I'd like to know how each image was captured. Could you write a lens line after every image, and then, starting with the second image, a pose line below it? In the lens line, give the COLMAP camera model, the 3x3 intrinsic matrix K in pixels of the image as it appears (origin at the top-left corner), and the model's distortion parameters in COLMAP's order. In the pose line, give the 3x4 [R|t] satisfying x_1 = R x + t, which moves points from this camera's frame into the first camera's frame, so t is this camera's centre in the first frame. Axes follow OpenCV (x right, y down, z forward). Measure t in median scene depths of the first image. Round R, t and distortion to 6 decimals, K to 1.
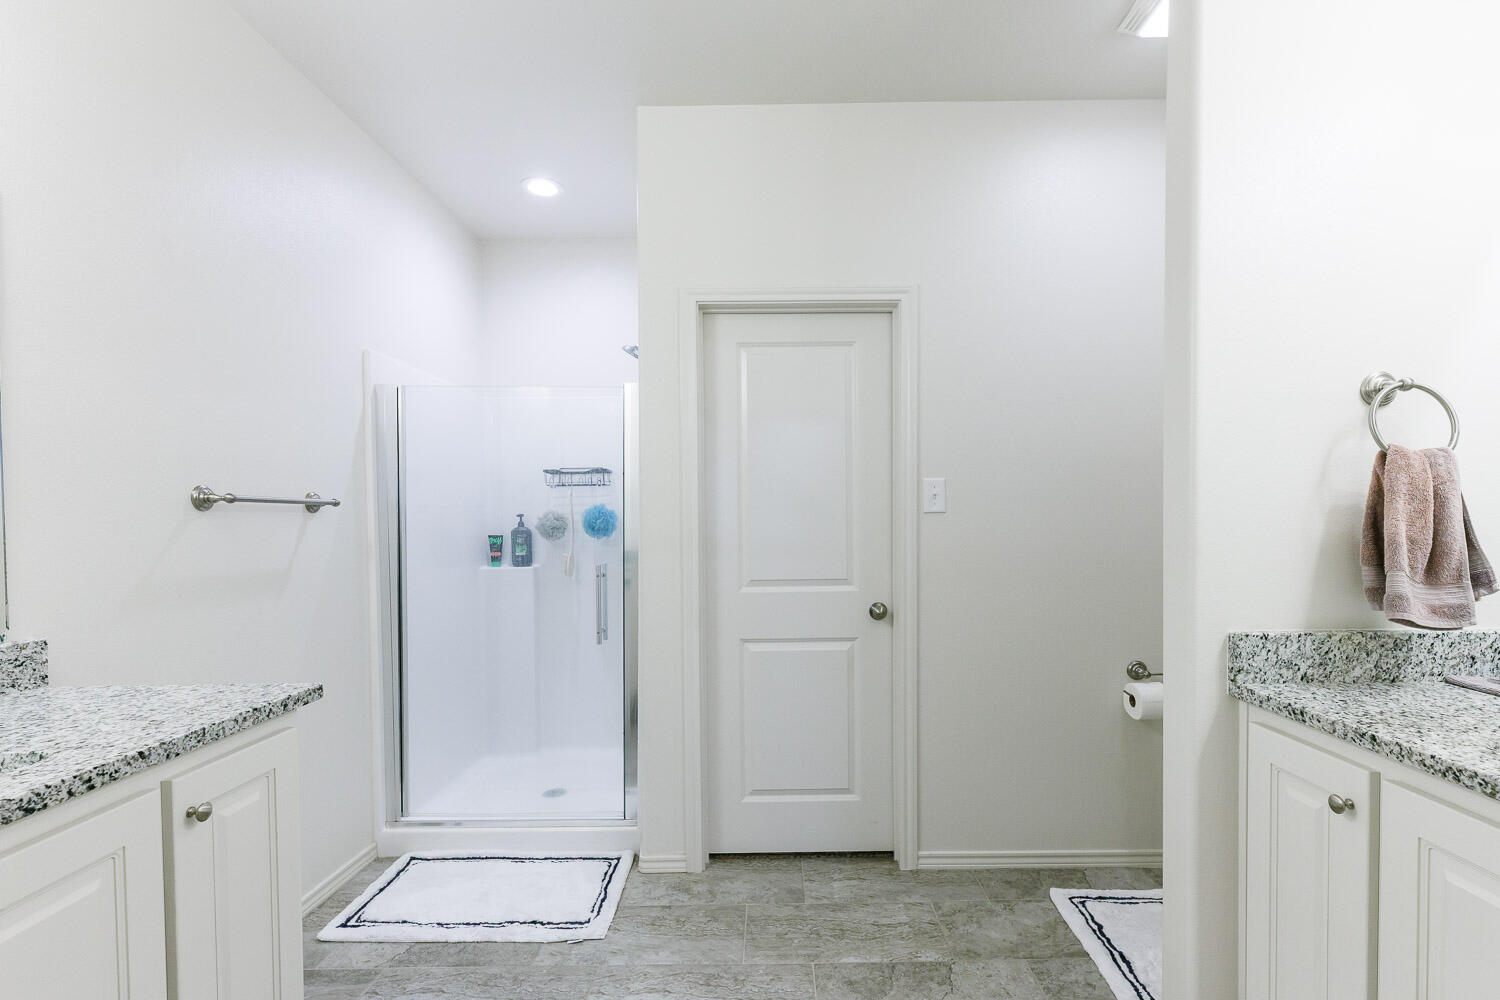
lens RADIAL K [[681.6, 0, 775.9], [0, 681.6, 534.8], [0, 0, 1]] dist [0.000244, -0.000241]
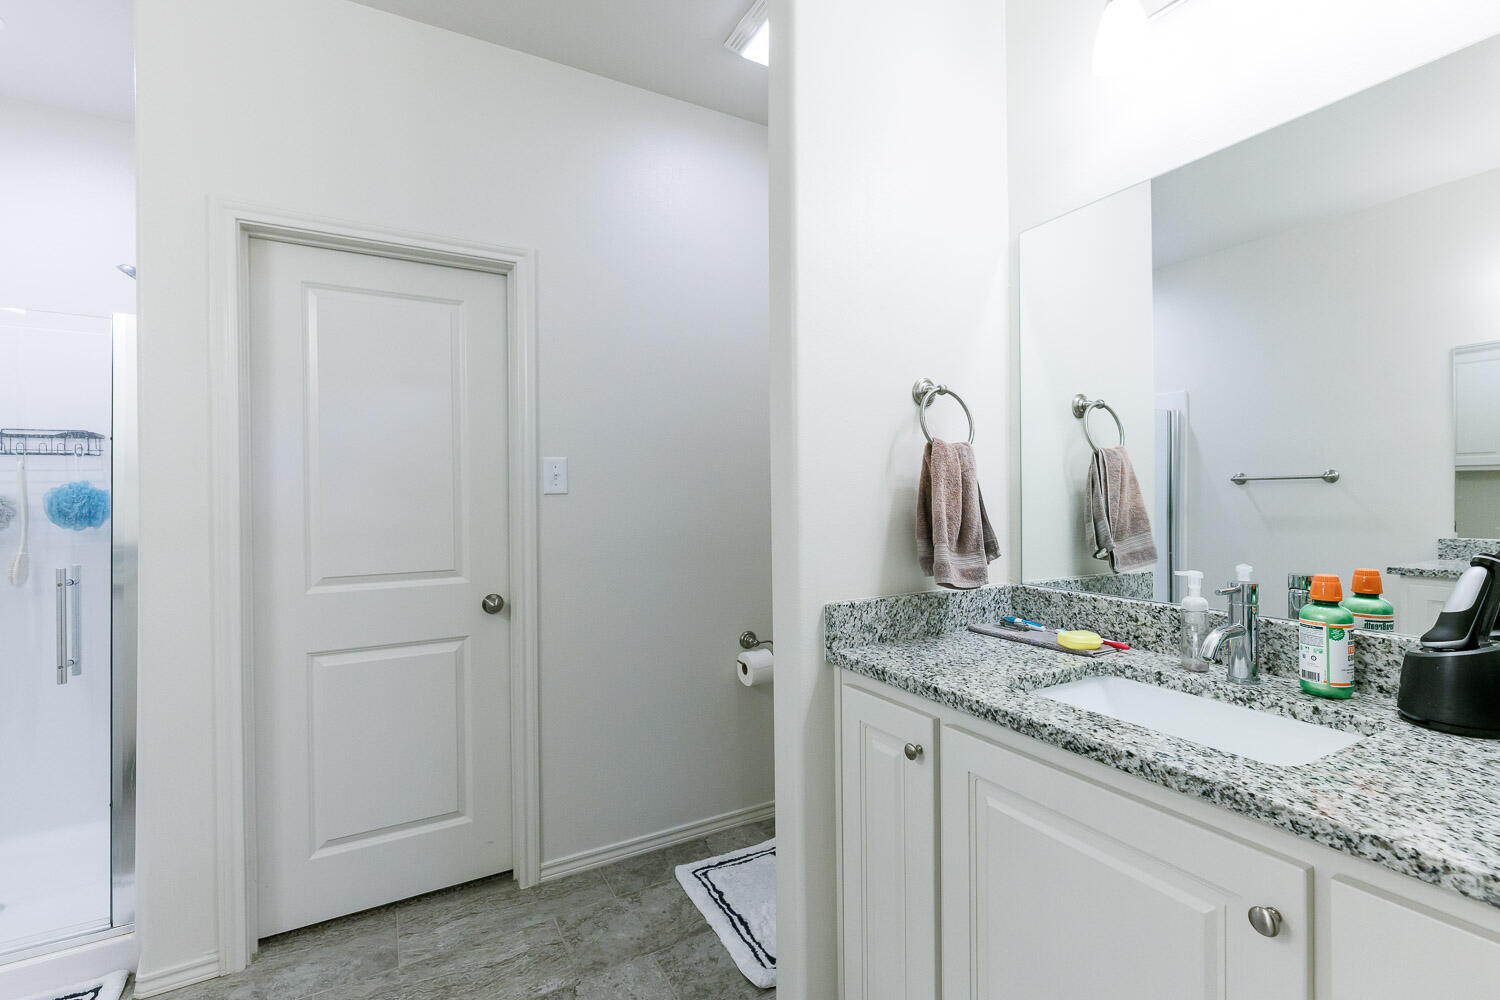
lens RADIAL K [[663.0, 0, 758.4], [0, 663.0, 496.8], [0, 0, 1]] dist [0.000529, -0.000072]
pose [[0.871467, -0.000207, 0.490455, 0.027938], [0.014367, 0.999582, -0.025106, -0.001830], [-0.490244, 0.028926, 0.871105, 0.068133]]
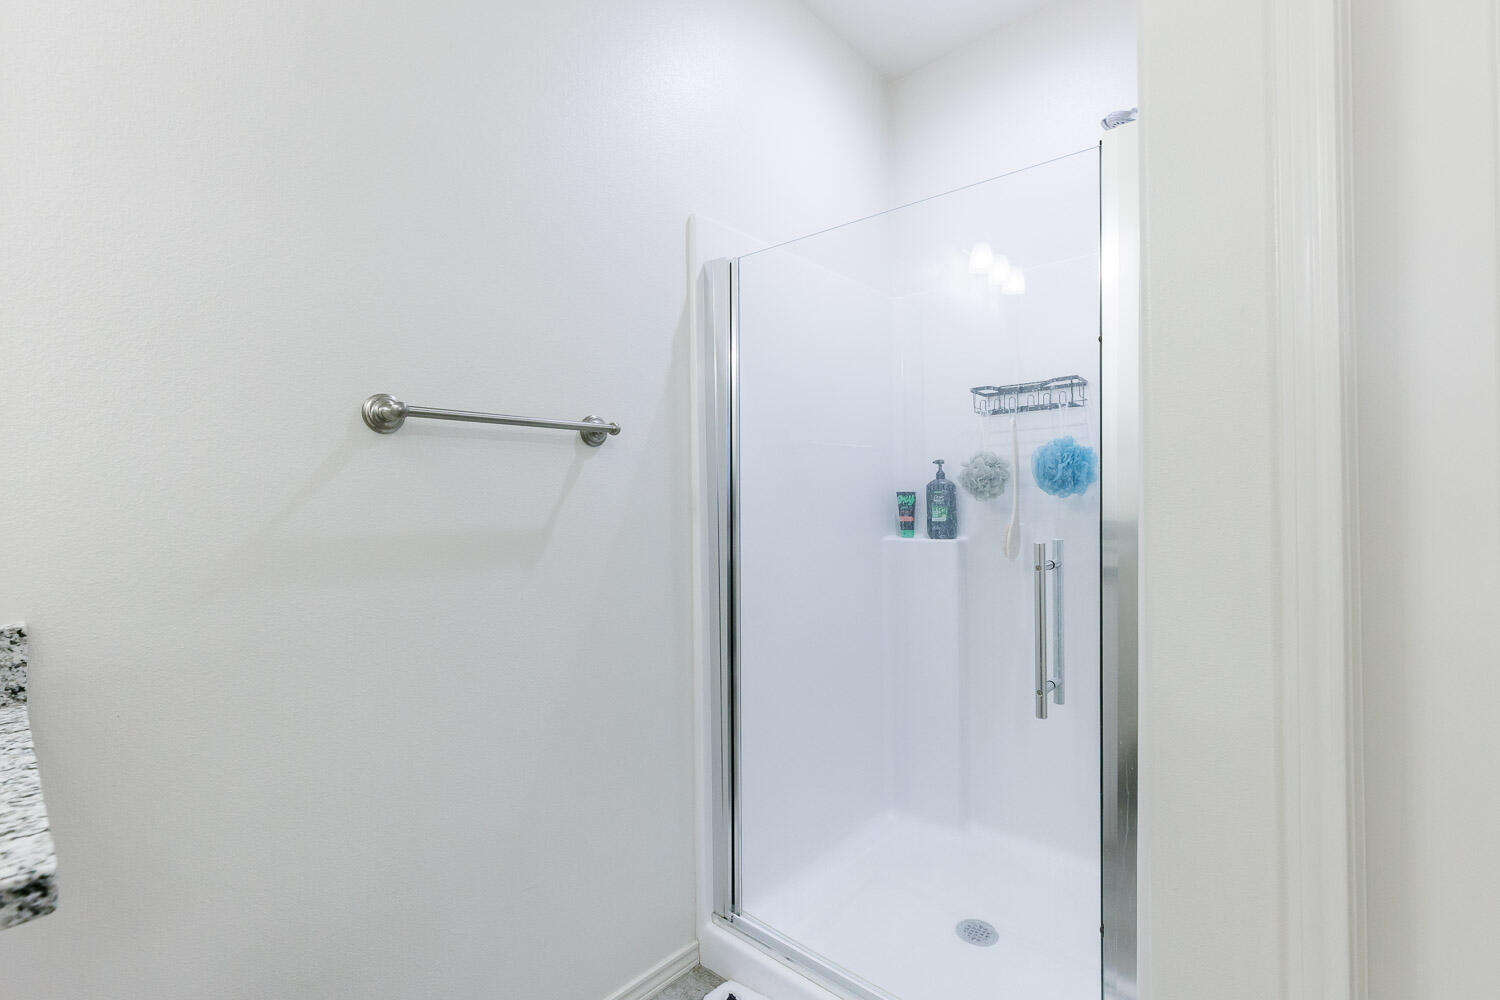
lens RADIAL K [[679.5, 0, 750.2], [0, 679.5, 487.2], [0, 0, 1]] dist [0.011635, -0.000027]
pose [[0.750222, -0.004718, -0.661169, -0.106077], [-0.013146, 0.999670, -0.022050, 0.019371], [0.661055, 0.025234, 0.749913, 0.547607]]
